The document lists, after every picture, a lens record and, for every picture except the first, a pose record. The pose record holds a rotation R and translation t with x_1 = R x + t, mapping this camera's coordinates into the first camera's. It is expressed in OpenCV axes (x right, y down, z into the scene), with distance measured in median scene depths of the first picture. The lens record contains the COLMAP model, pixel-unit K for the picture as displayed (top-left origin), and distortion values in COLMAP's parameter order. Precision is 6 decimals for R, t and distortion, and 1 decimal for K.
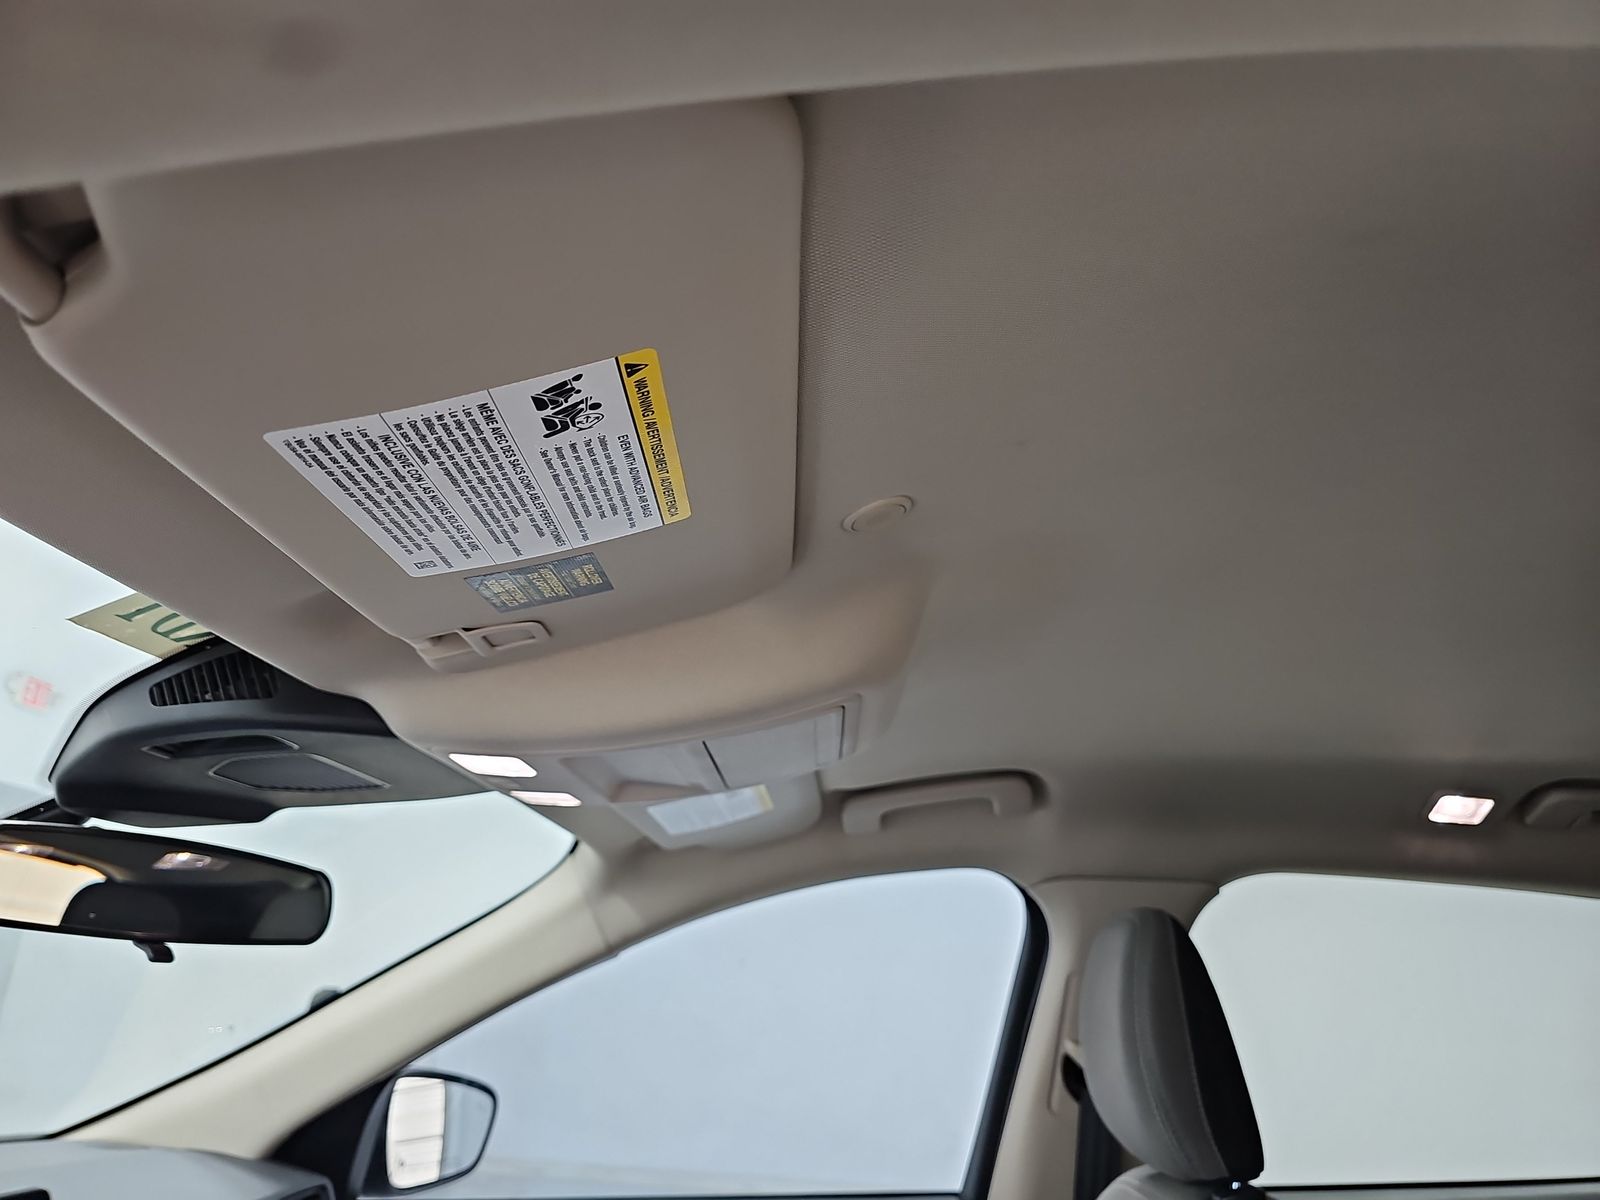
lens RADIAL K [[1059.1, 0, 781.3], [0, 1059.1, 595.8], [0, 0, 1]] dist [0.019343, -0.037152]
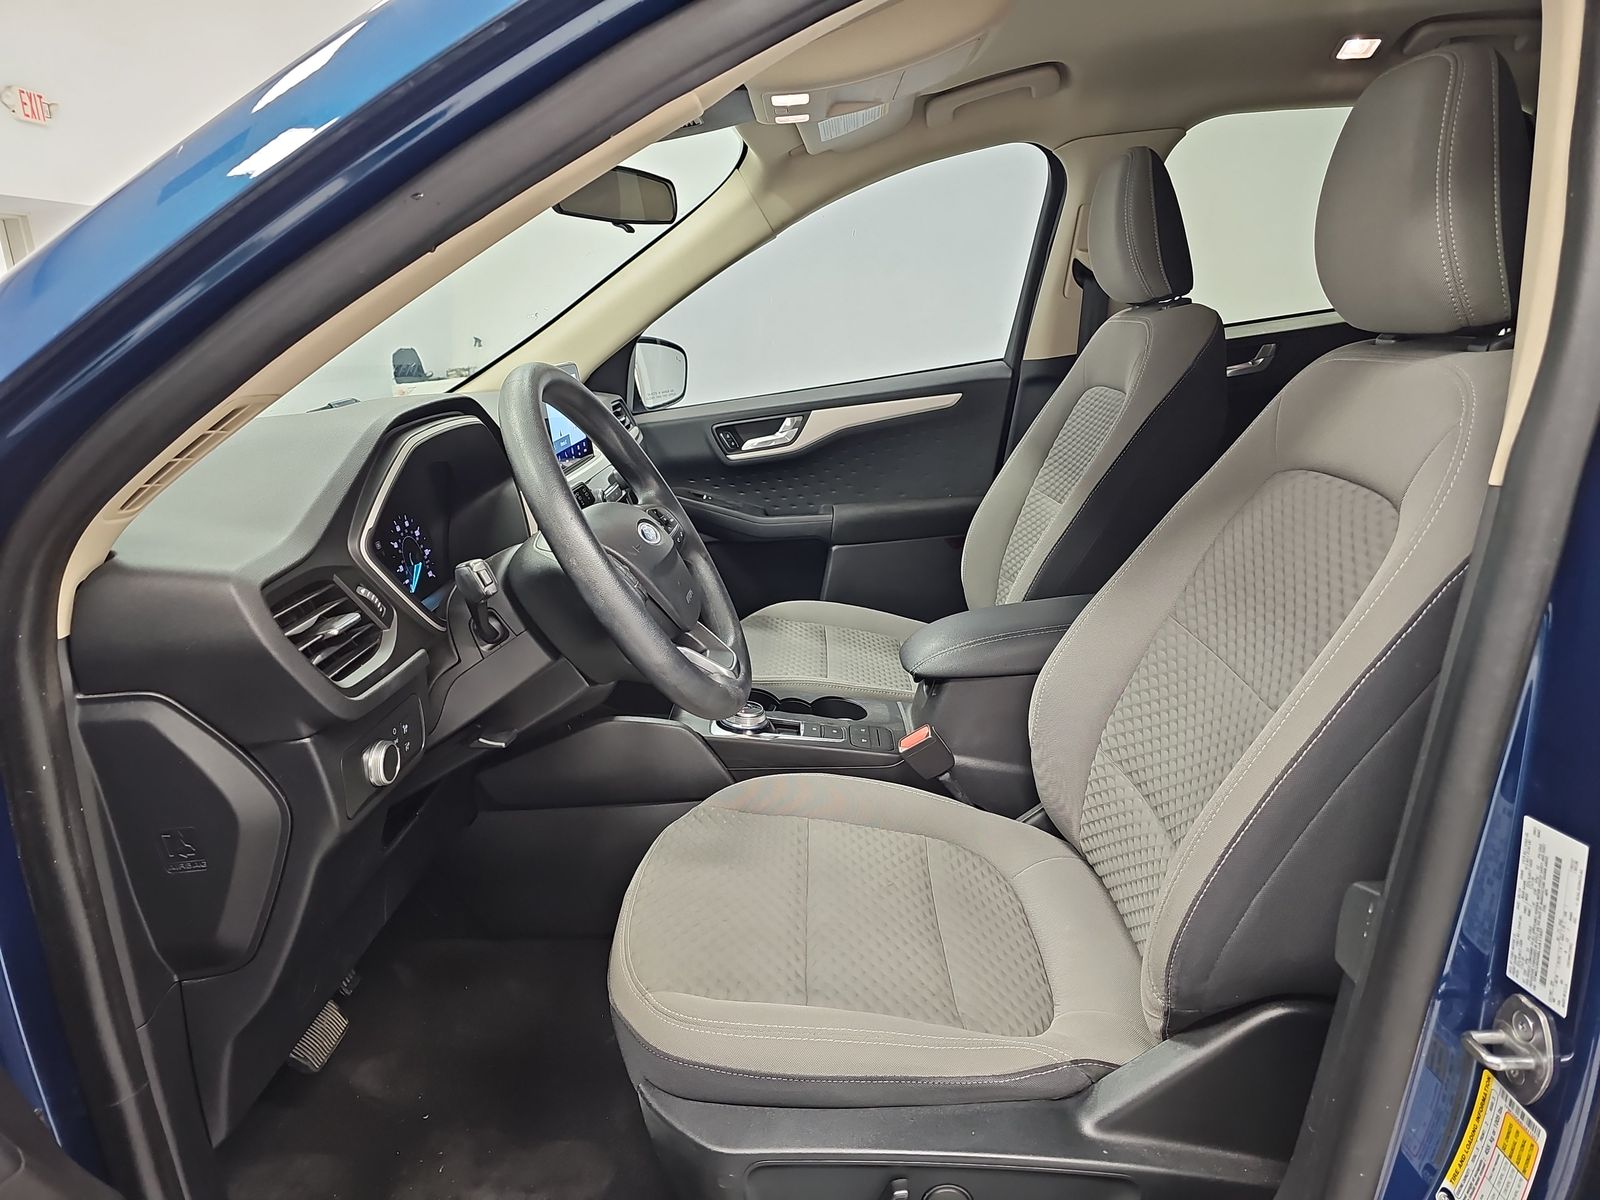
lens RADIAL K [[1059.1, 0, 781.3], [0, 1059.1, 595.8], [0, 0, 1]] dist [0.019343, -0.037152]
pose [[0.991027, -0.132241, -0.019450, -0.194856], [0.119747, 0.813751, 0.568744, -0.099994], [-0.059384, -0.565970, 0.822284, -0.532413]]
